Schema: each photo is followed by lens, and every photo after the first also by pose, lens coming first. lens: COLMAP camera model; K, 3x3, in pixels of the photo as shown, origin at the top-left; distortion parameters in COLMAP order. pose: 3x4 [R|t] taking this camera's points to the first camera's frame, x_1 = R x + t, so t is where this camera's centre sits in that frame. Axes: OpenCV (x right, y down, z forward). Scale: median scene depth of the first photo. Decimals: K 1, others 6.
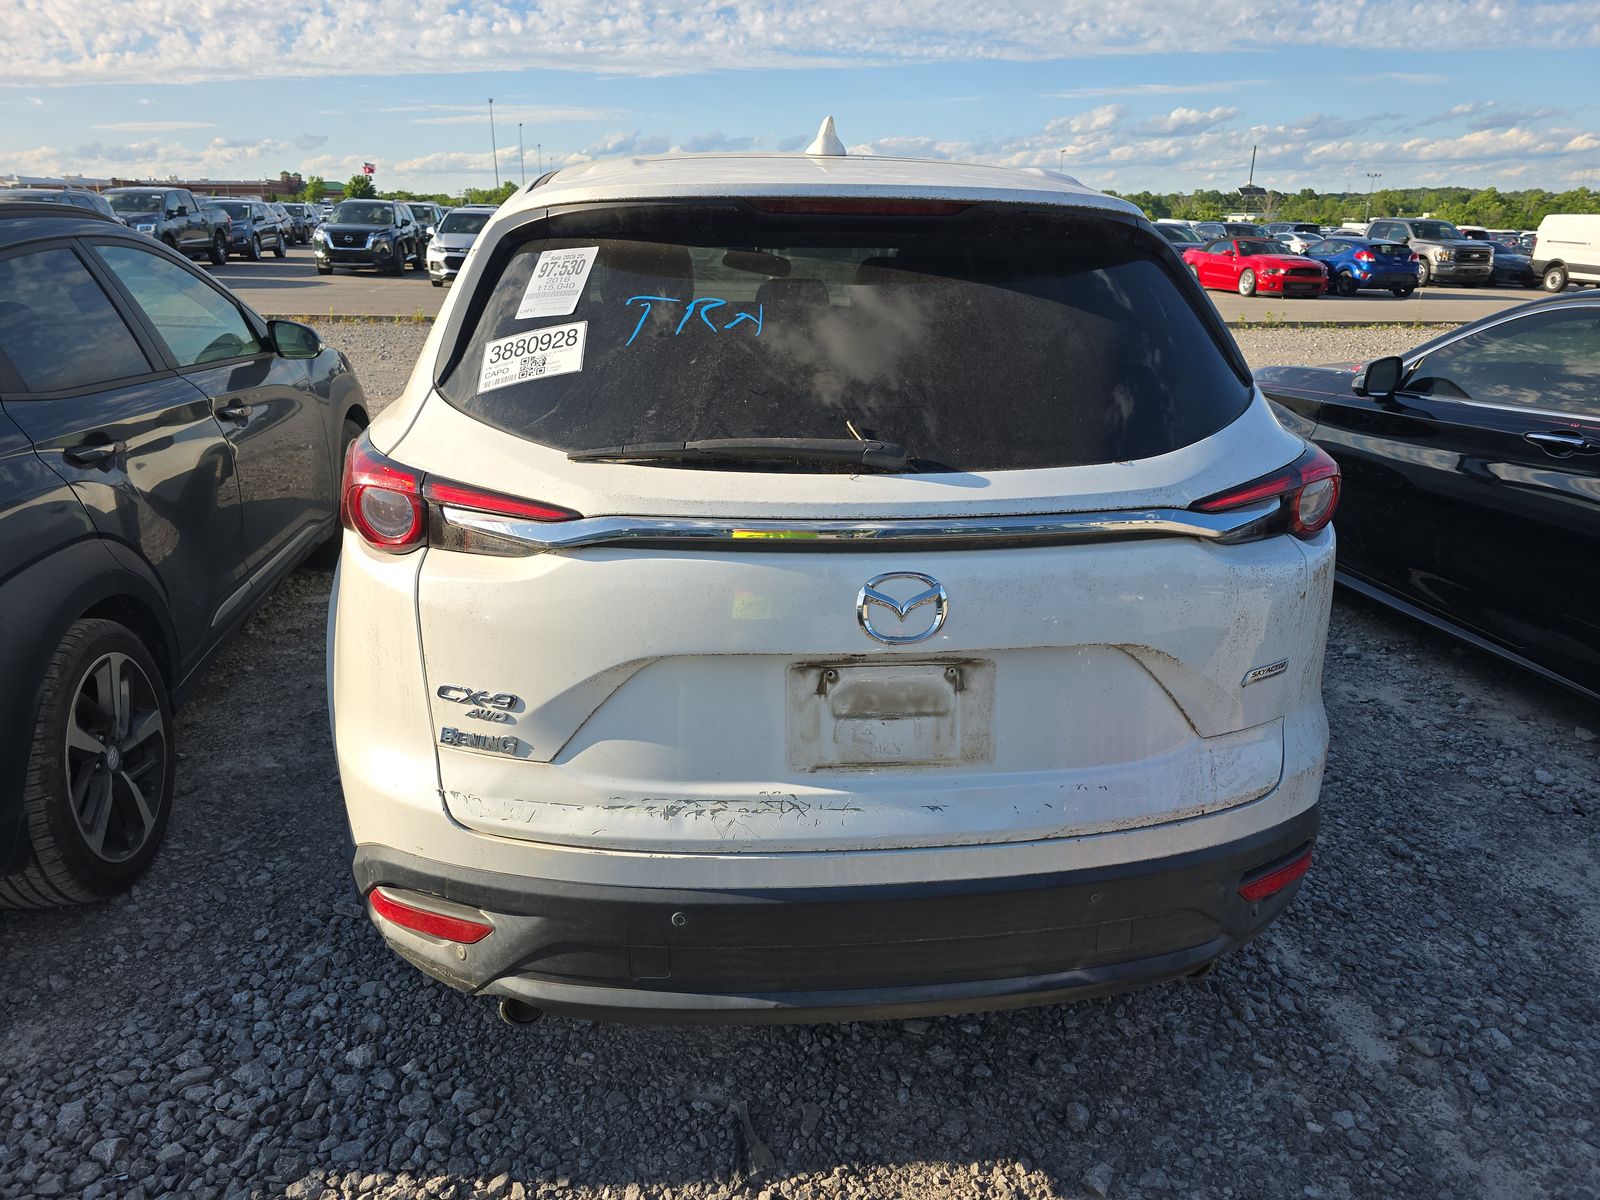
lens RADIAL K [[1177.4, 0, 805.2], [0, 1177.4, 599.7], [0, 0, 1]] dist [0.068351, -0.068936]
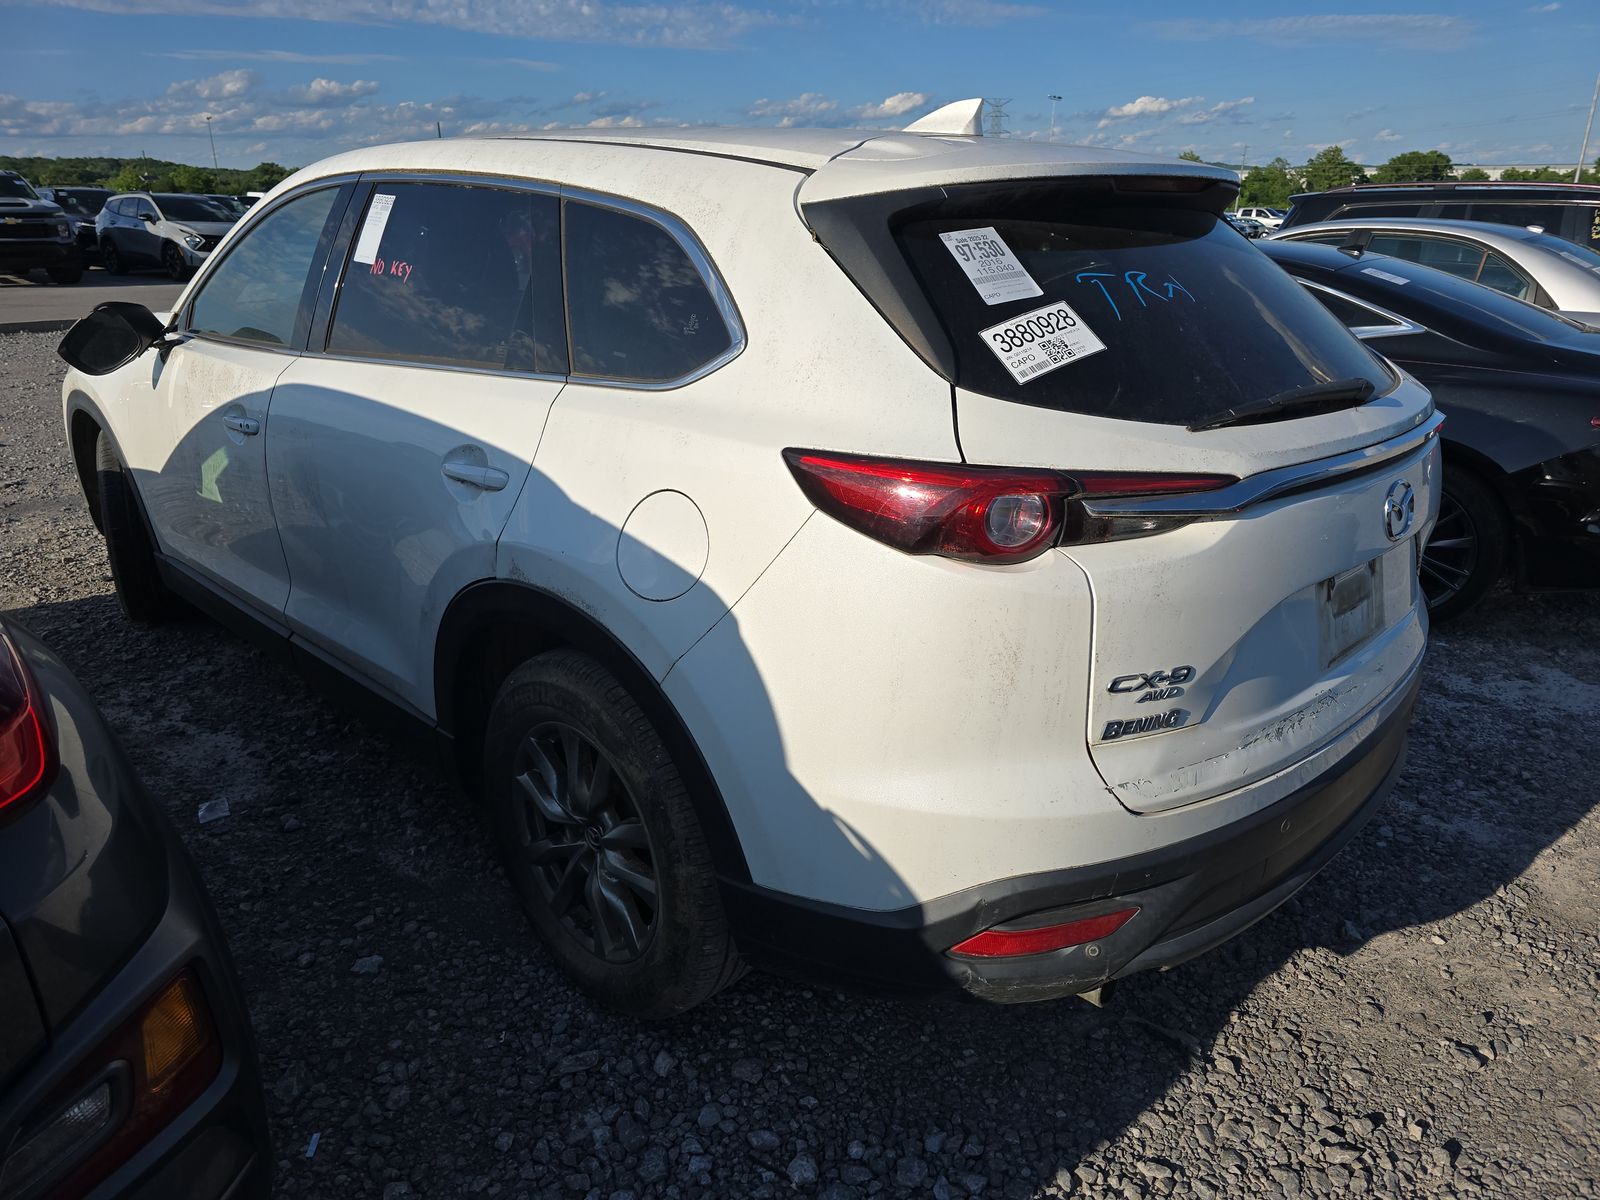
lens RADIAL K [[1177.4, 0, 805.2], [0, 1177.4, 599.7], [0, 0, 1]] dist [0.068351, -0.068936]
pose [[0.744780, -0.221360, 0.629526, -0.098920], [0.209736, 0.973221, 0.094079, -0.012391], [-0.633494, 0.061966, 0.771263, 0.036472]]
